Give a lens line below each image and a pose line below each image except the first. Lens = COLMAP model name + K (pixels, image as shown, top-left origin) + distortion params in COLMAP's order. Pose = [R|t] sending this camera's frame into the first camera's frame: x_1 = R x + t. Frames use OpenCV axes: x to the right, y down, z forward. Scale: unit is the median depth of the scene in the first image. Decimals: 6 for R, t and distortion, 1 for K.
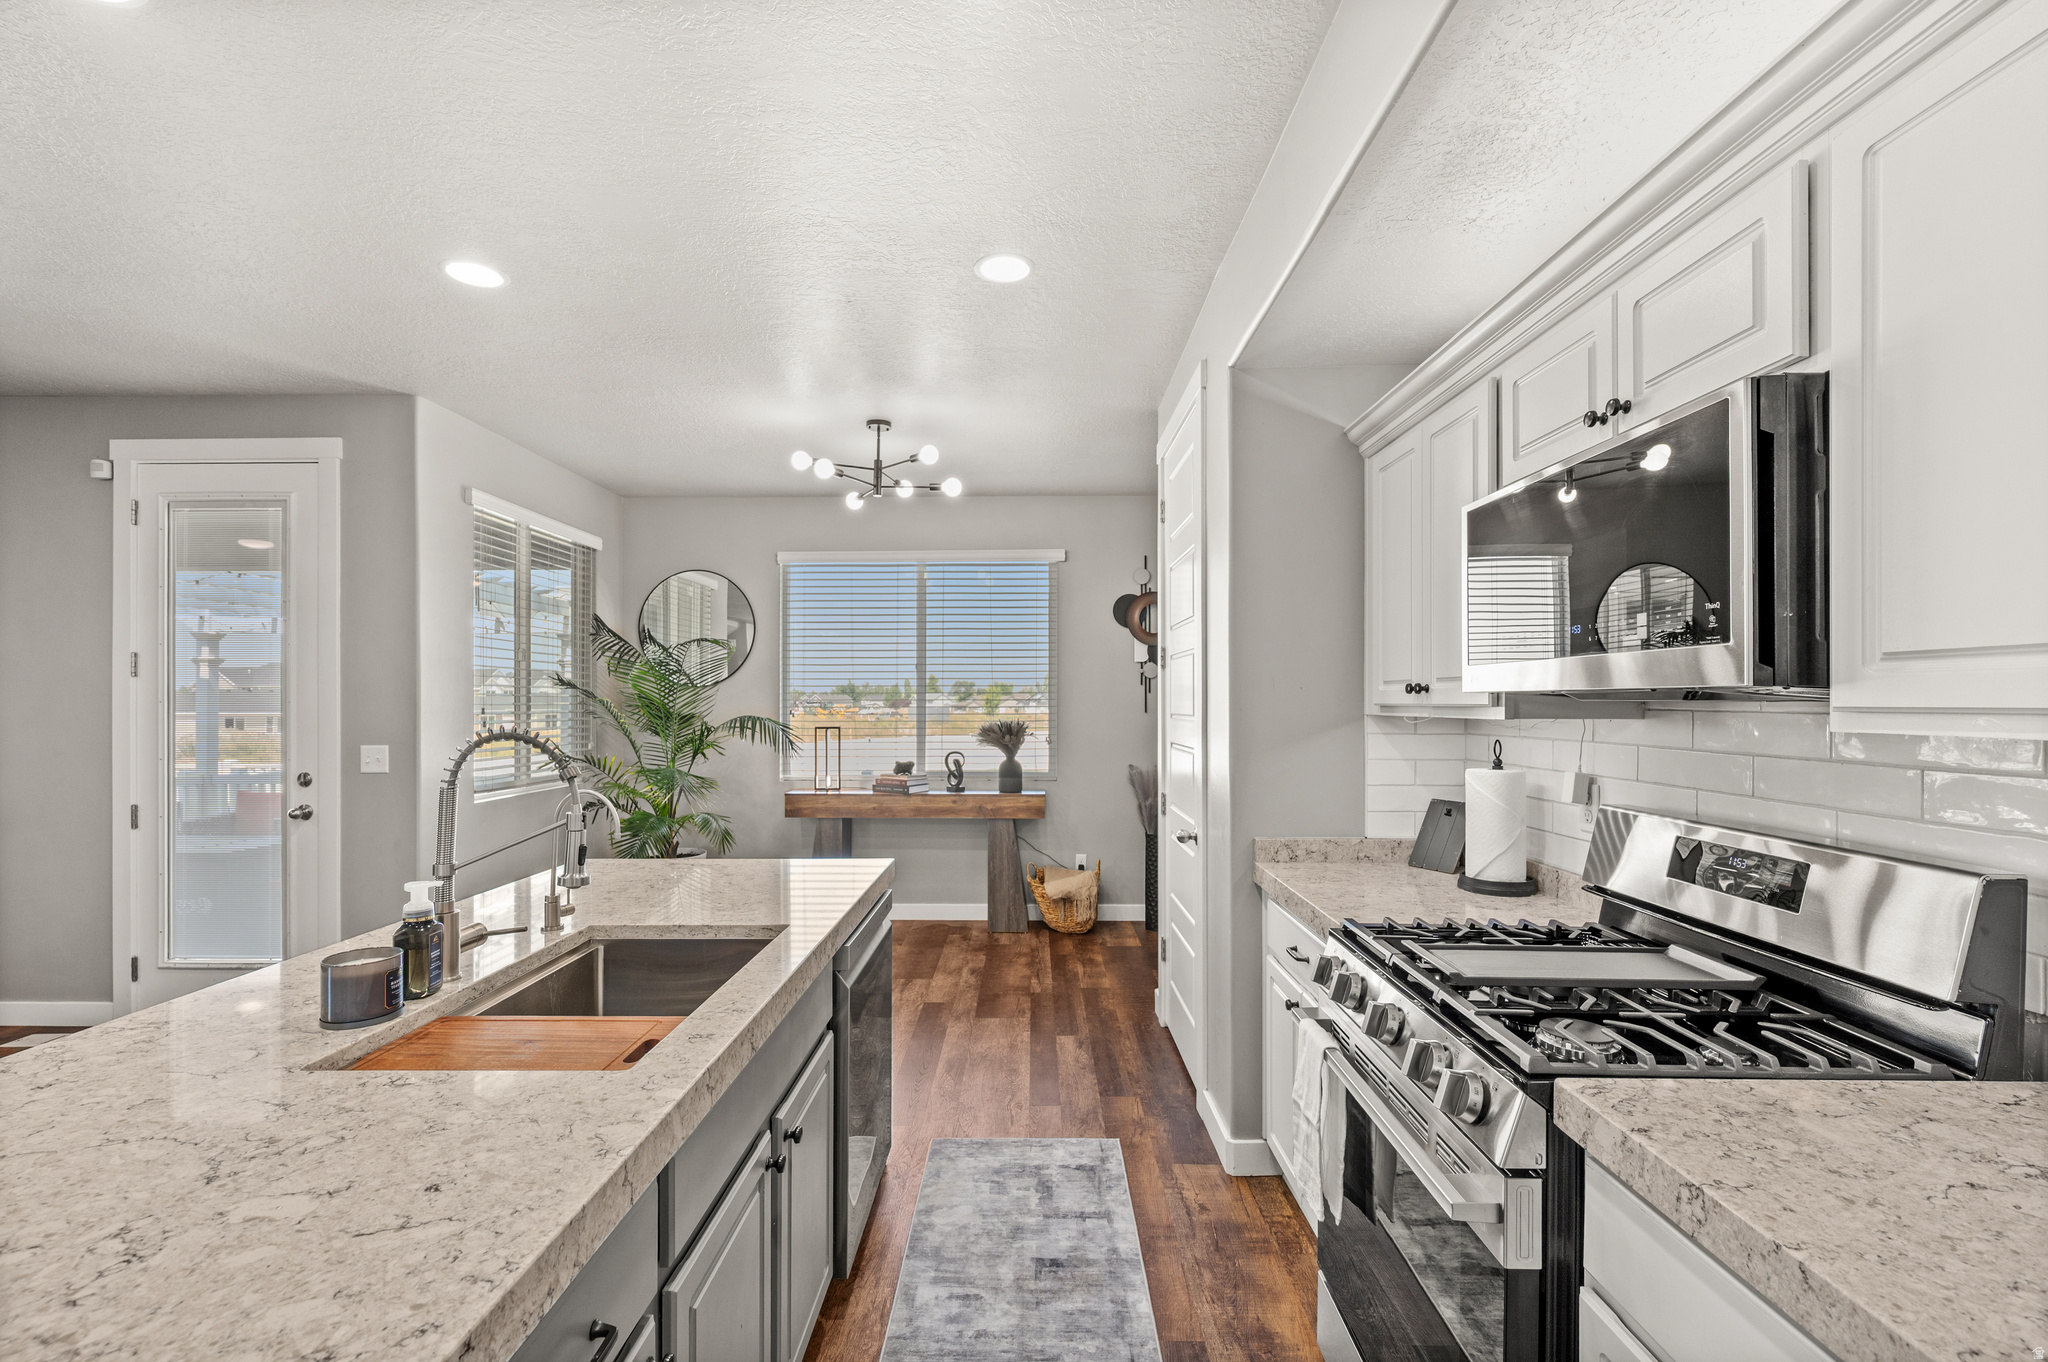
lens RADIAL K [[896.5, 0, 1024.0], [0, 896.5, 681.0], [0, 0, 1]] dist [-0.002455, -0.000399]
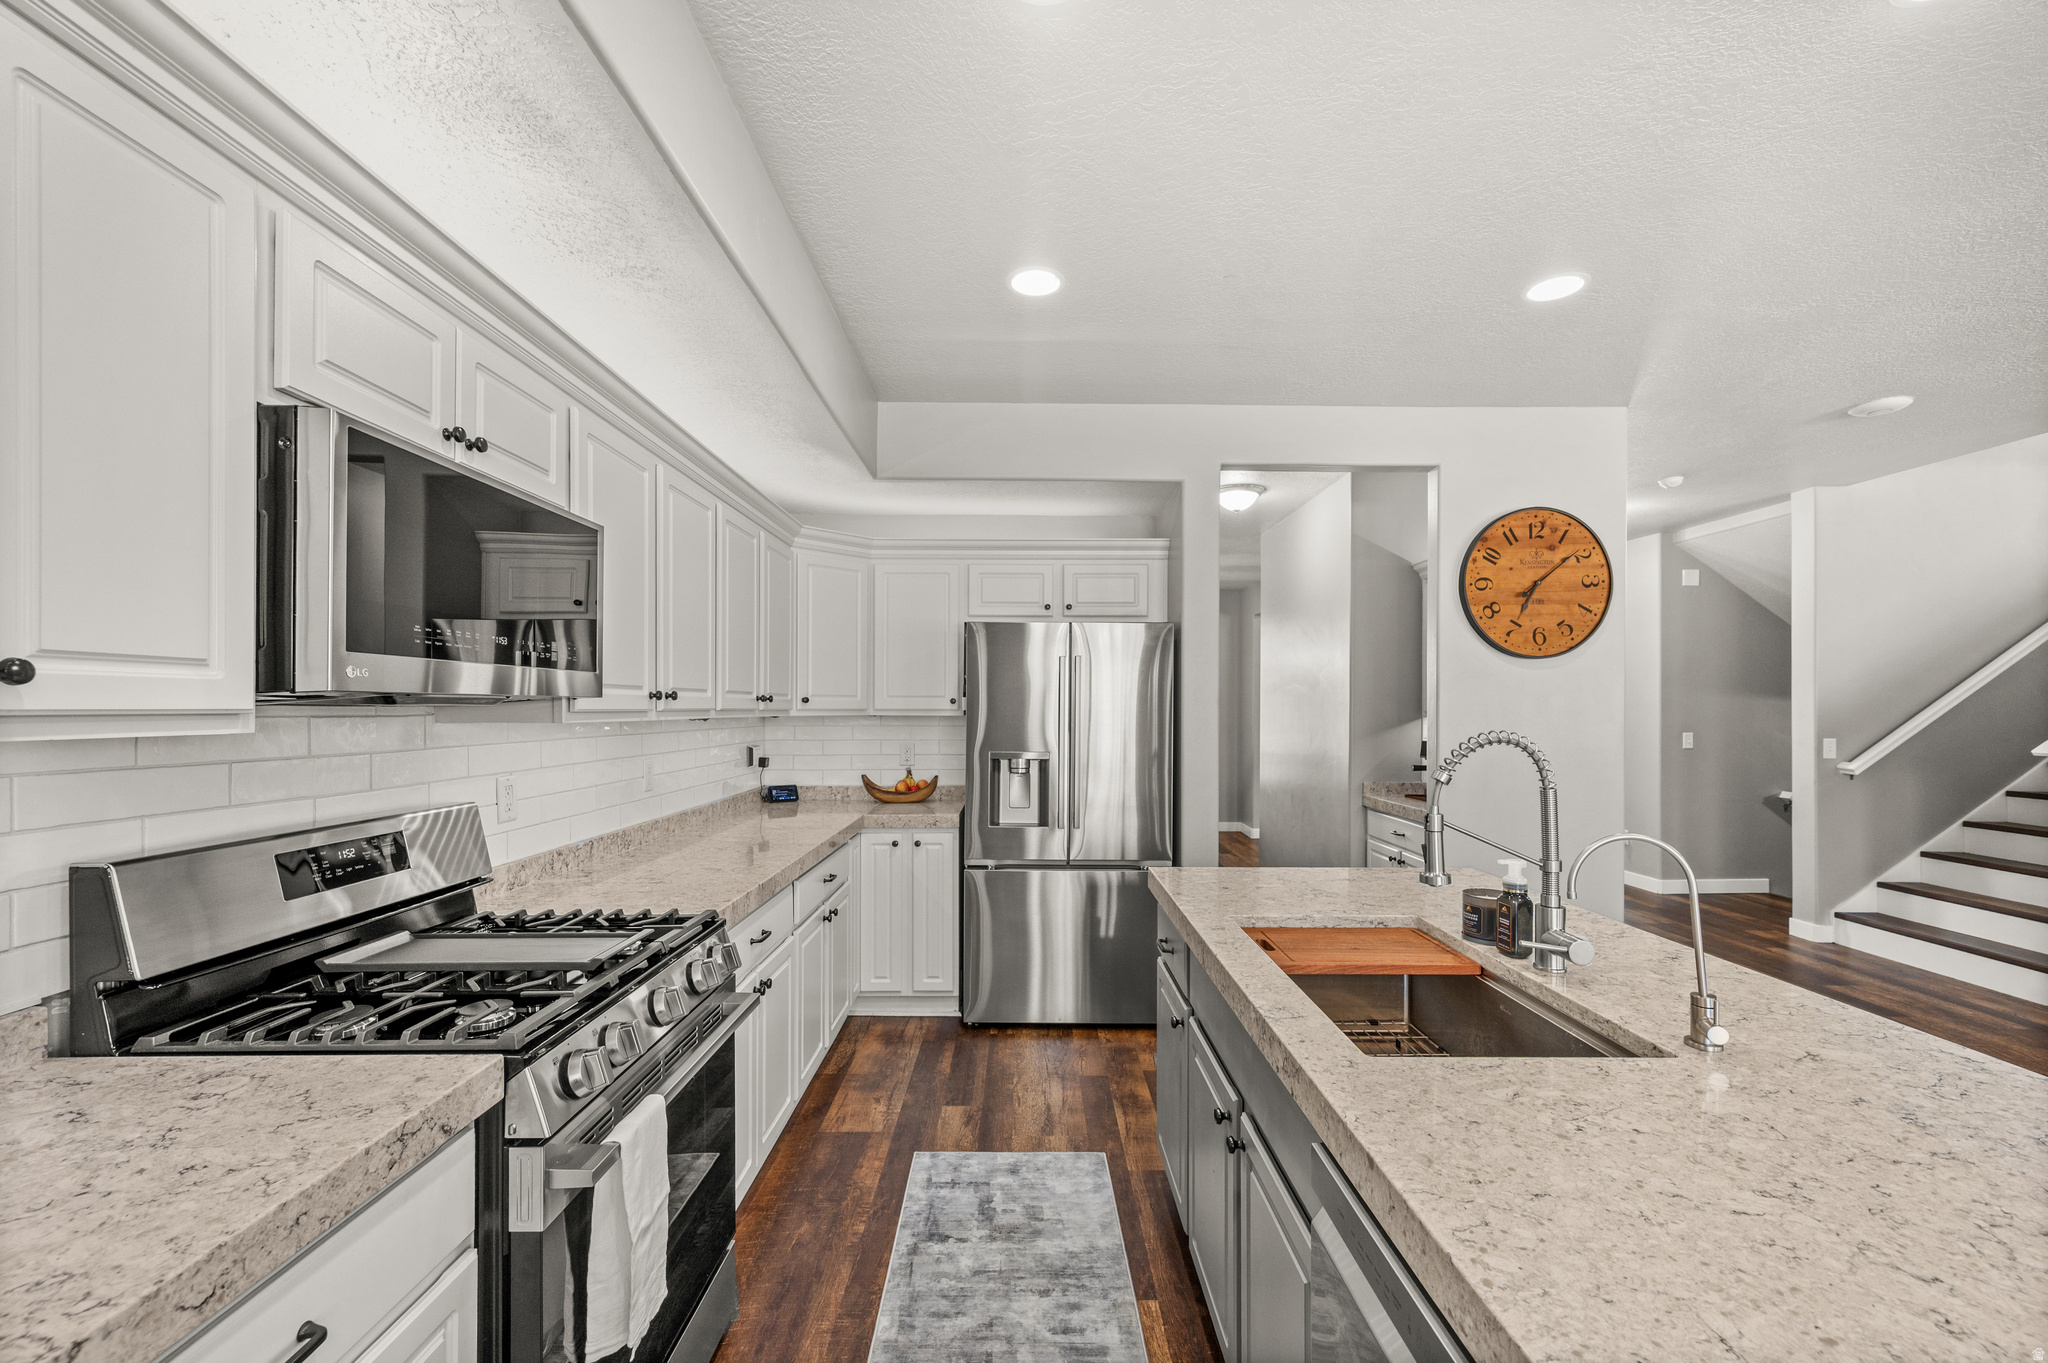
lens RADIAL K [[829.4, 0, 1021.4], [0, 829.4, 709.5], [0, 0, 1]] dist [0.000286, -0.000032]
pose [[-0.999527, -0.021059, -0.022390, 0.016672], [-0.020664, 0.999629, -0.017756, 0.039733], [0.022755, -0.017285, -0.999592, 1.894760]]
